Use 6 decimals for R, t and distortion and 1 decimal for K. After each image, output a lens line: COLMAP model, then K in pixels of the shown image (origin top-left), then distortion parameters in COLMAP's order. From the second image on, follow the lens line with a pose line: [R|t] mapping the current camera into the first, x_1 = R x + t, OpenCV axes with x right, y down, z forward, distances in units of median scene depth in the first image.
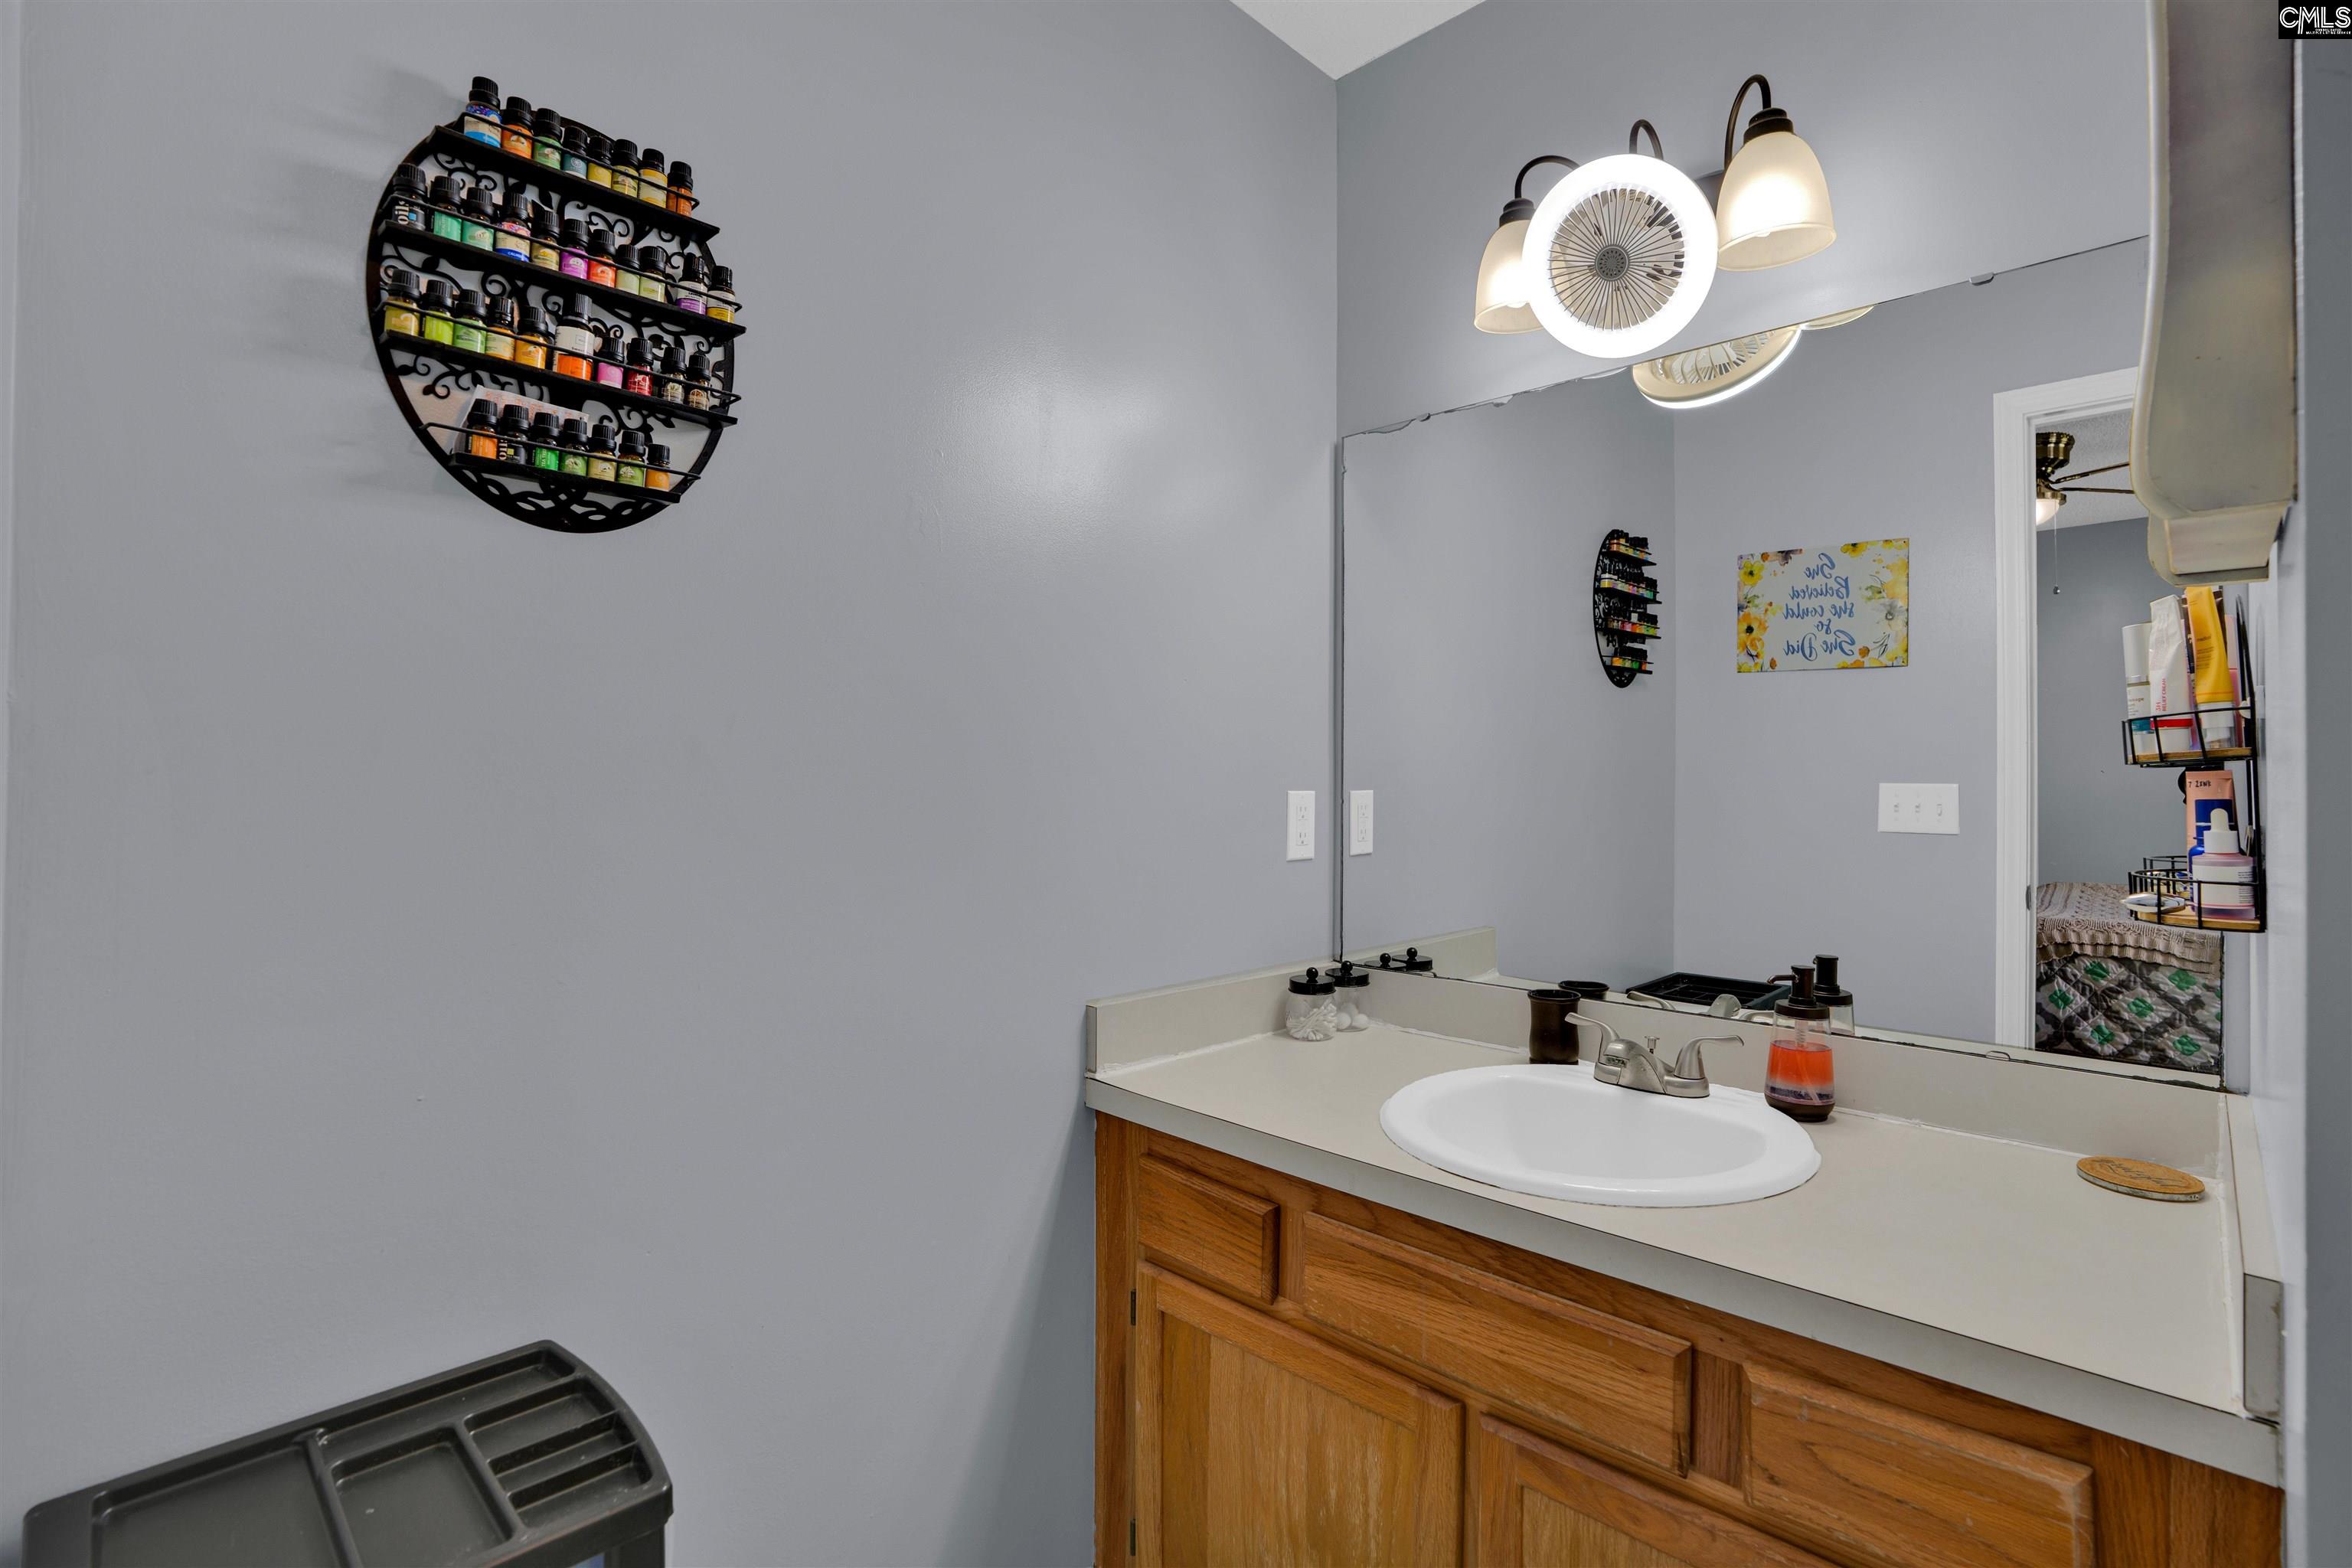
lens RADIAL K [[1093.0, 0, 1176.0], [0, 1093.0, 784.0], [0, 0, 1]] dist [-0.064219, 0.022983]
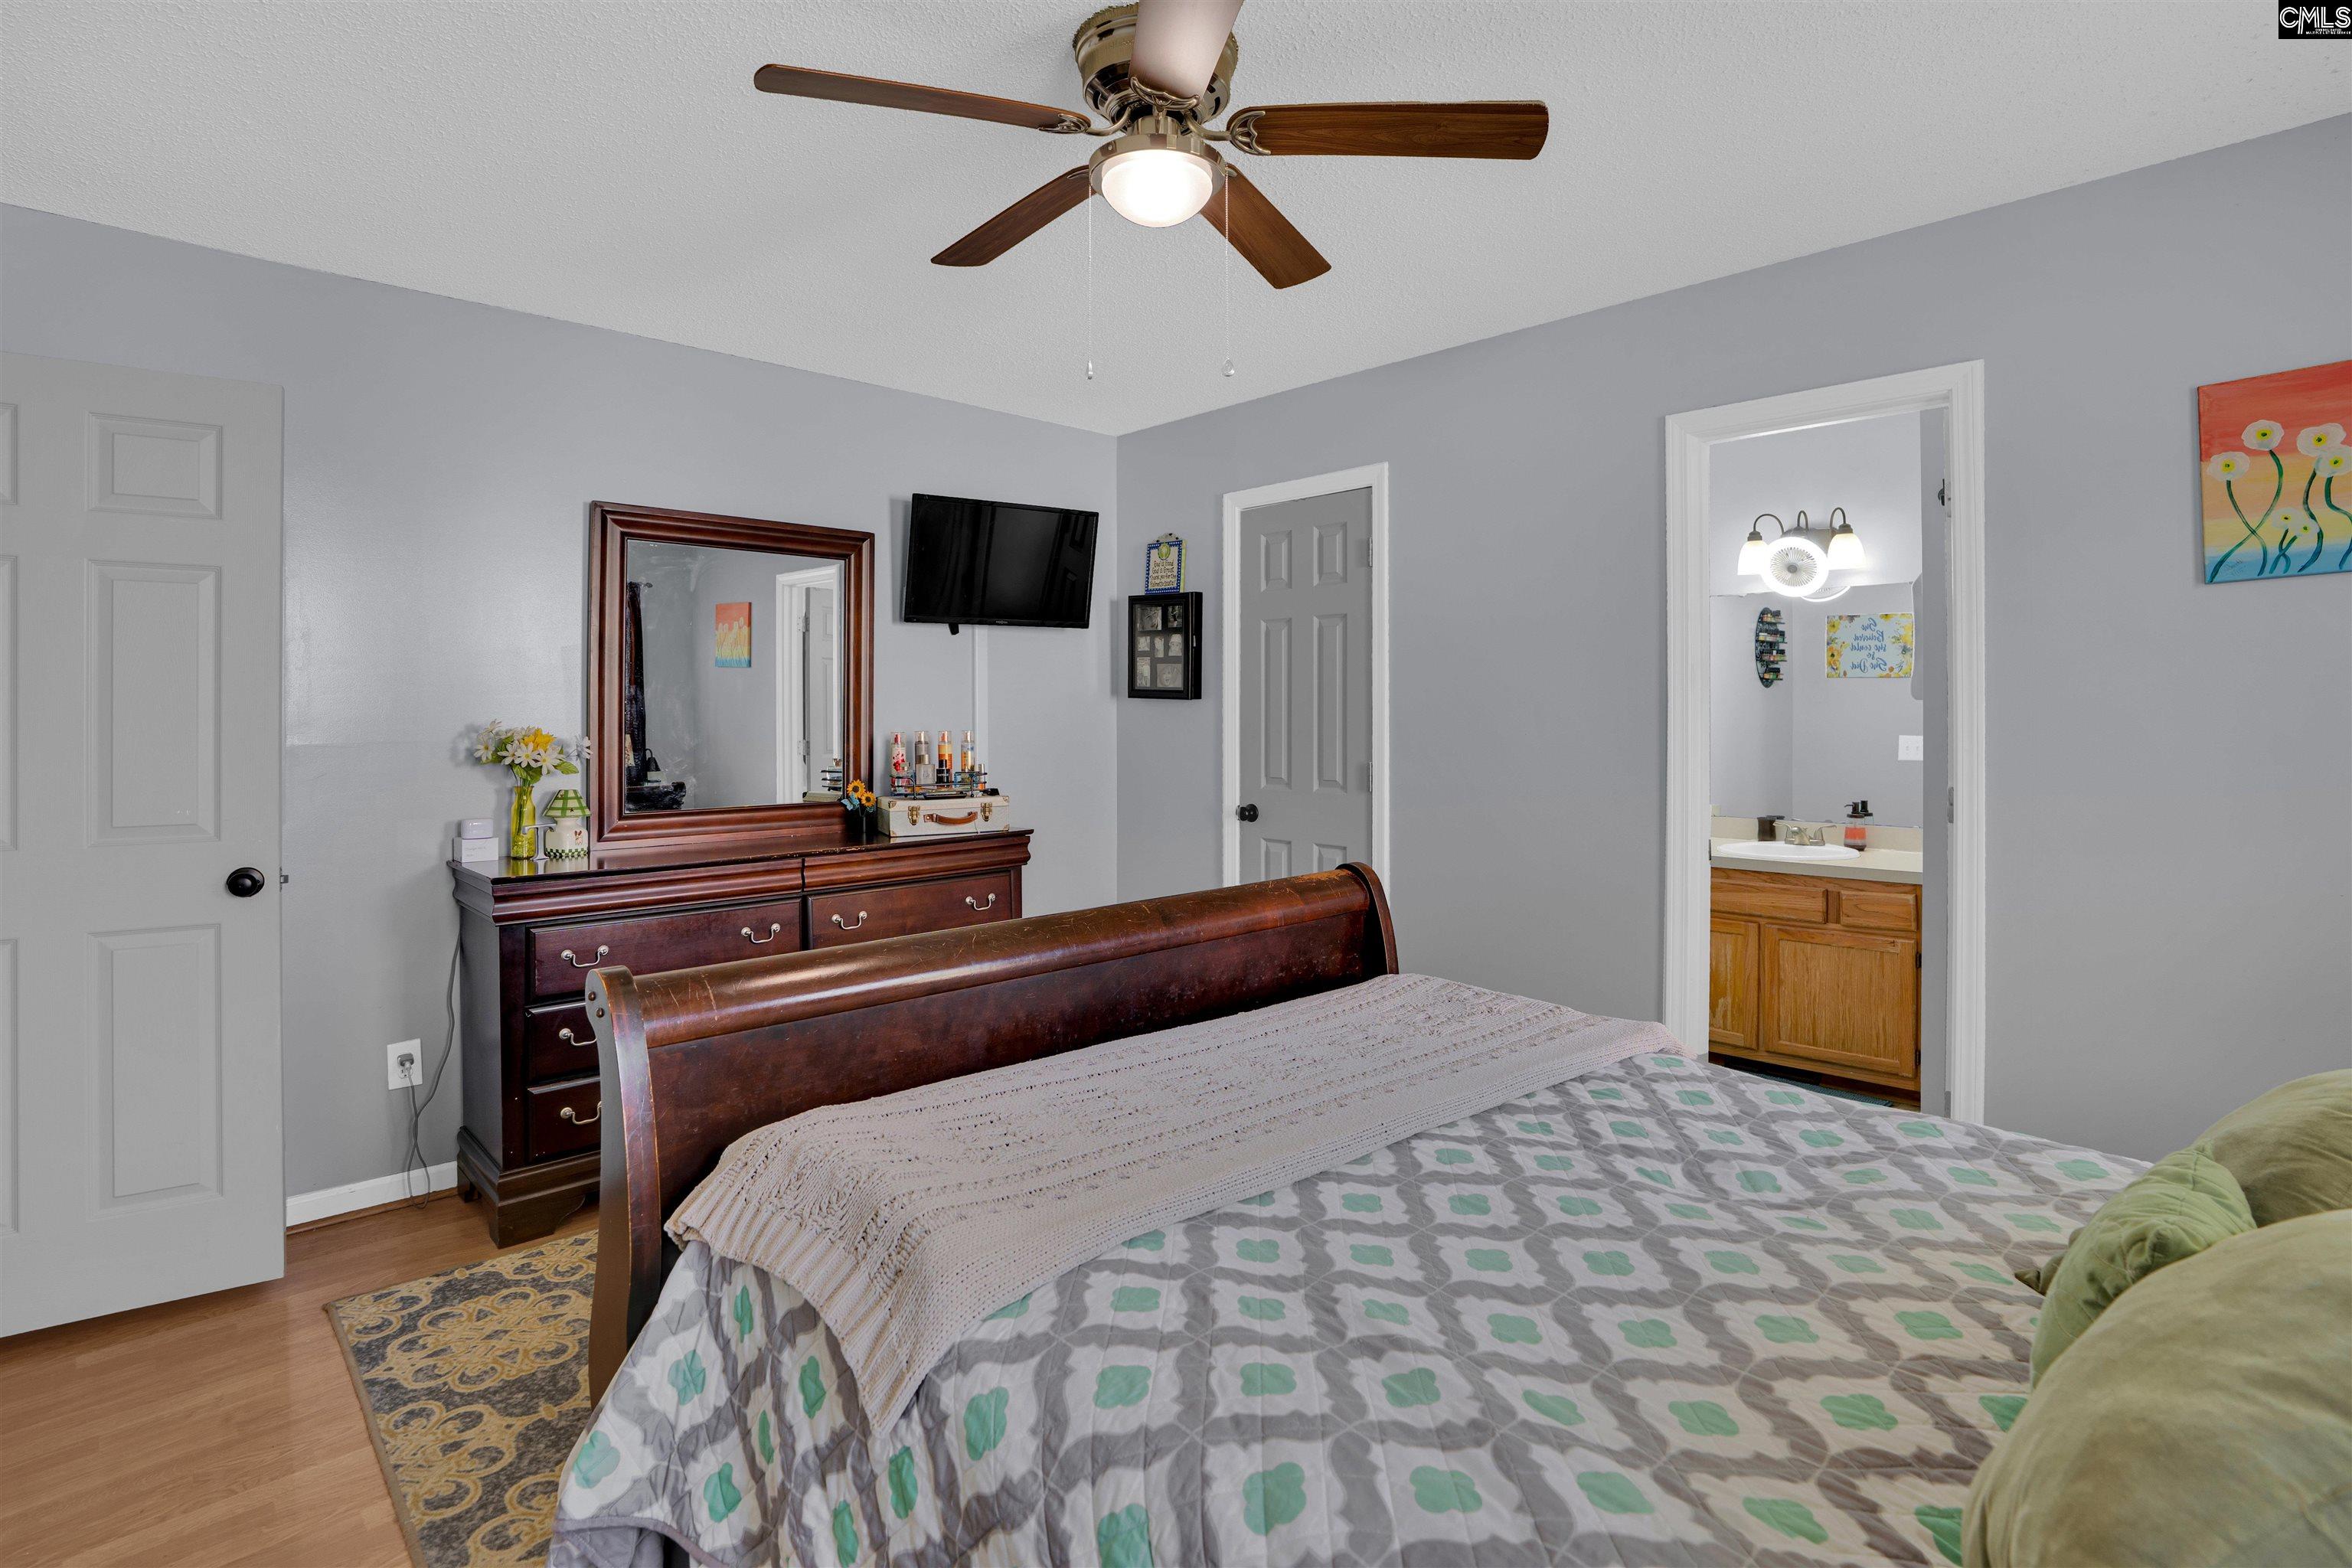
lens RADIAL K [[1111.7, 0, 1191.4], [0, 1111.7, 718.7], [0, 0, 1]] dist [-0.058685, -0.000086]
pose [[0.999465, -0.003132, -0.032569, -0.599129], [0.002960, 0.999981, -0.005329, -0.026439], [0.032585, 0.005229, 0.999455, -1.073103]]
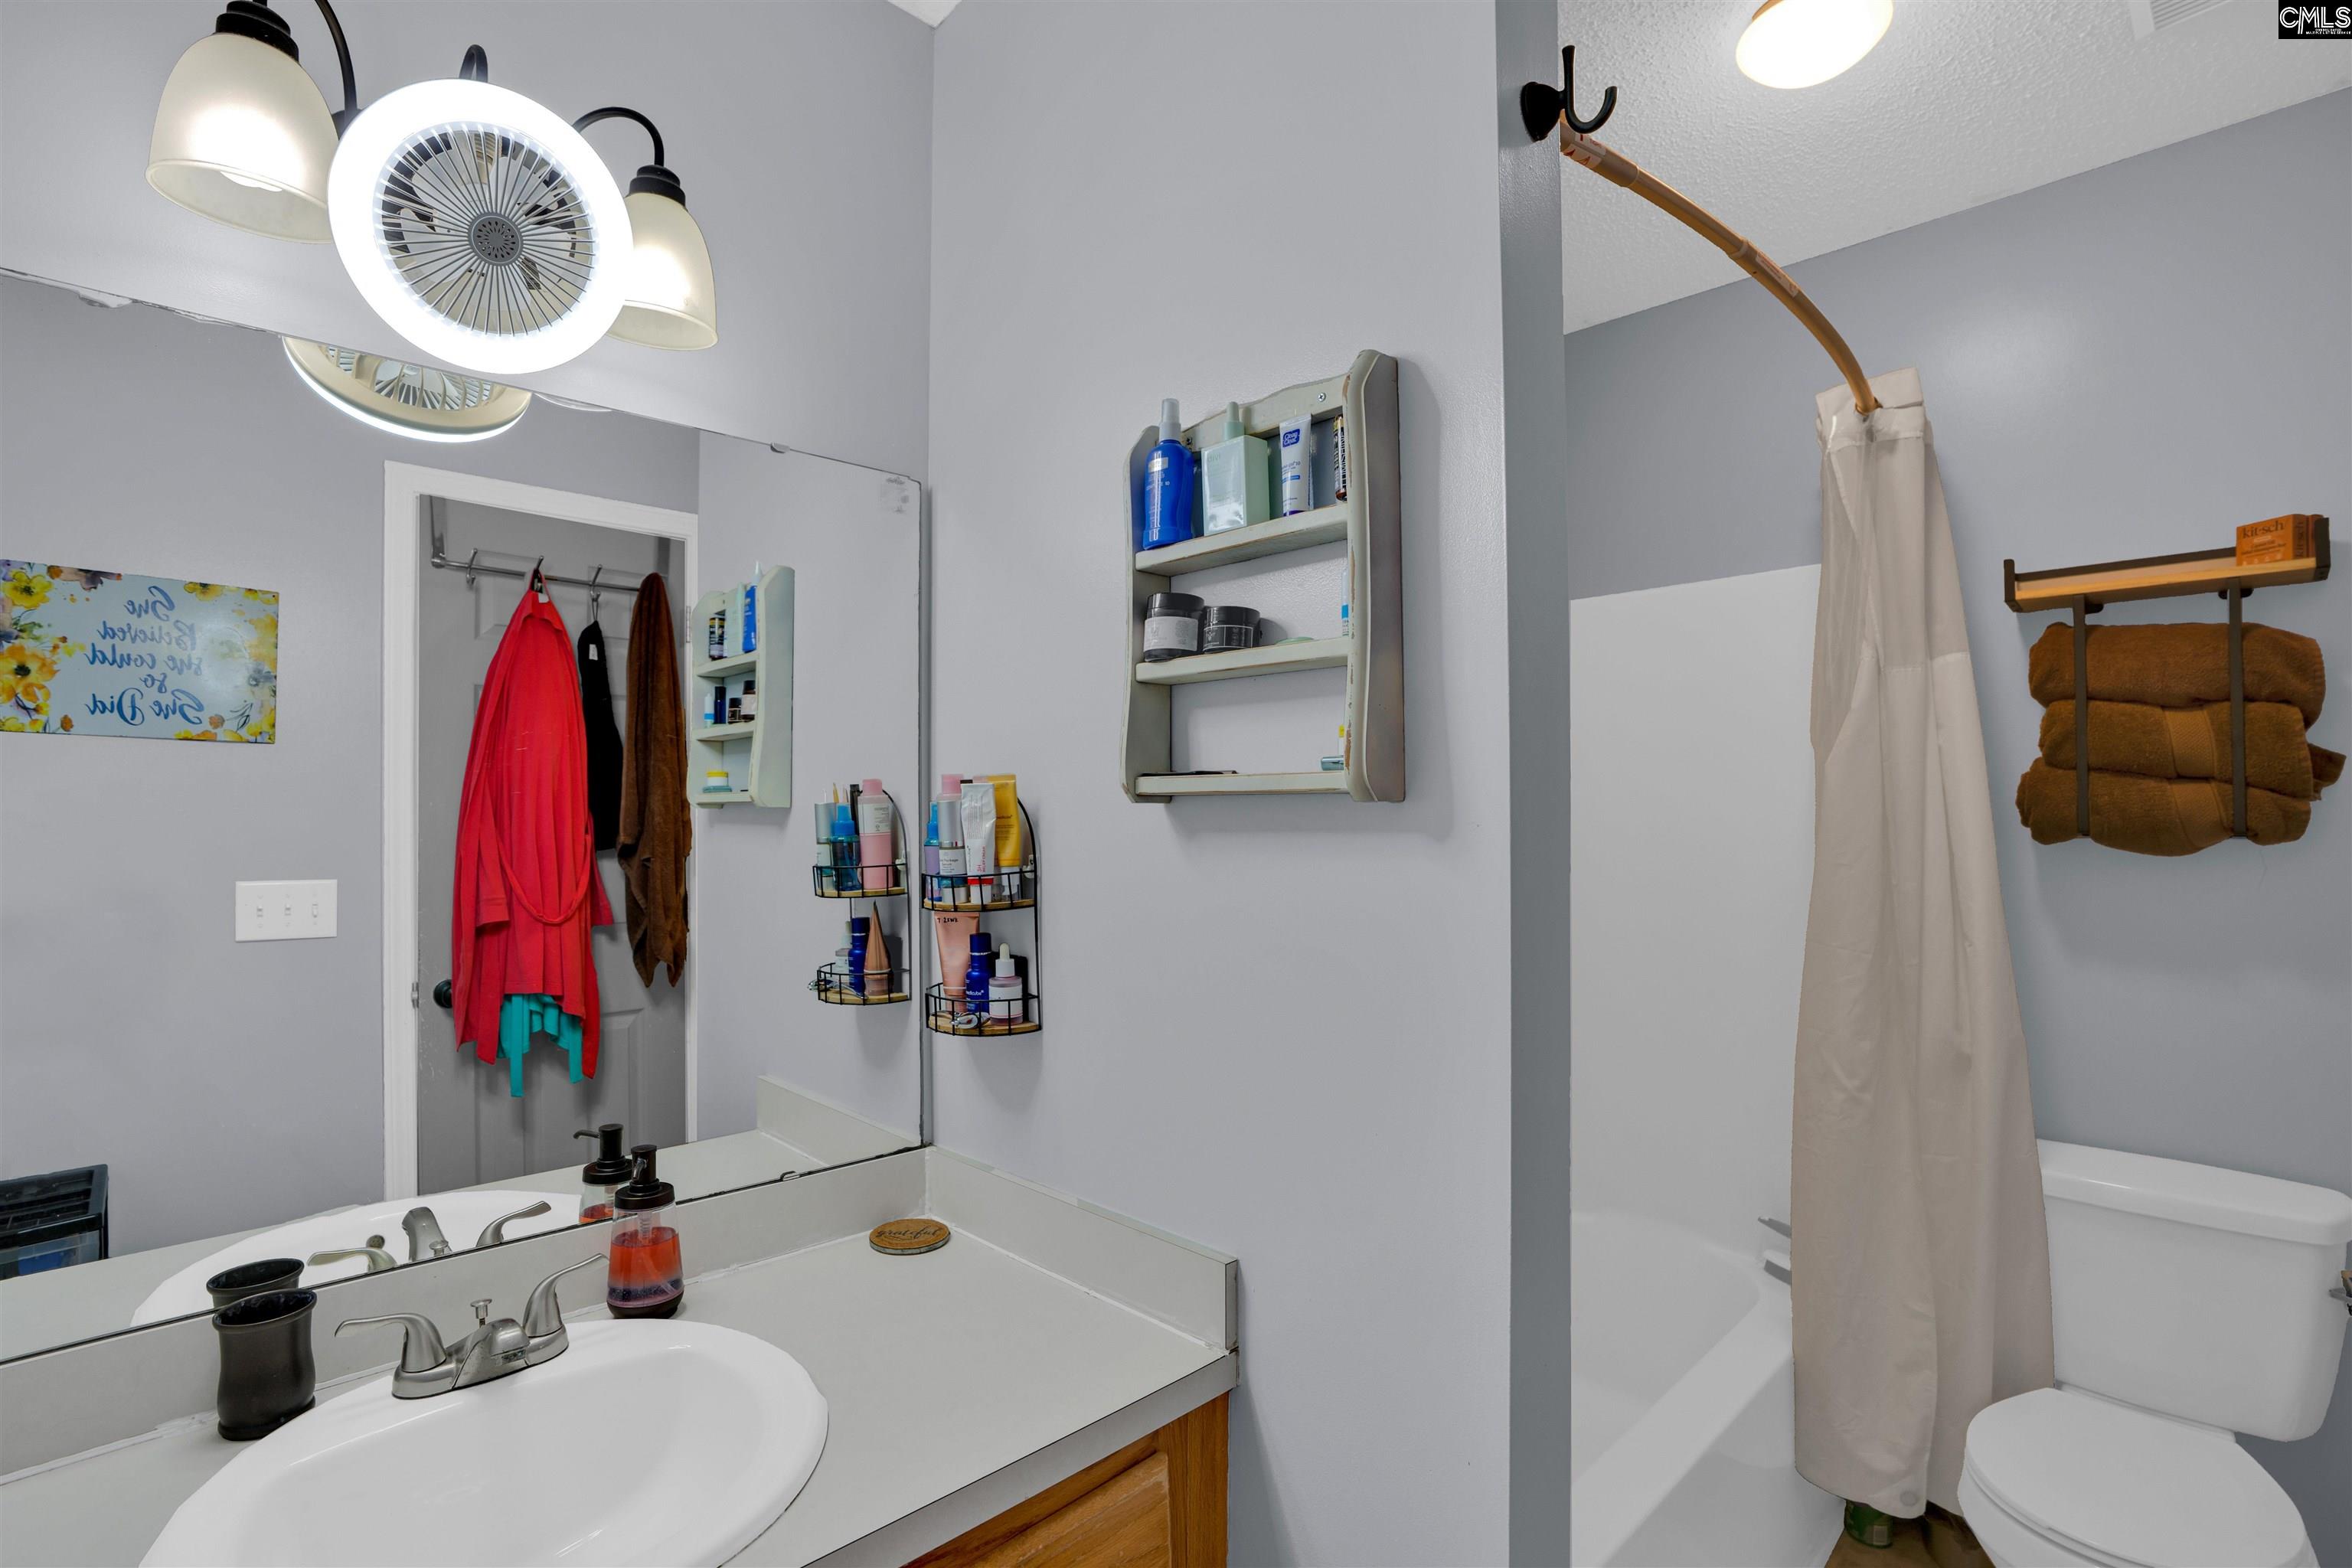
lens RADIAL K [[1116.7, 0, 1147.6], [0, 1116.7, 838.7], [0, 0, 1]] dist [-0.035559, 0.000350]
pose [[0.032990, -0.029837, 0.999010, -0.156849], [0.007801, 0.999532, 0.029595, -0.054928], [-0.999425, 0.006817, 0.033207, 0.275501]]
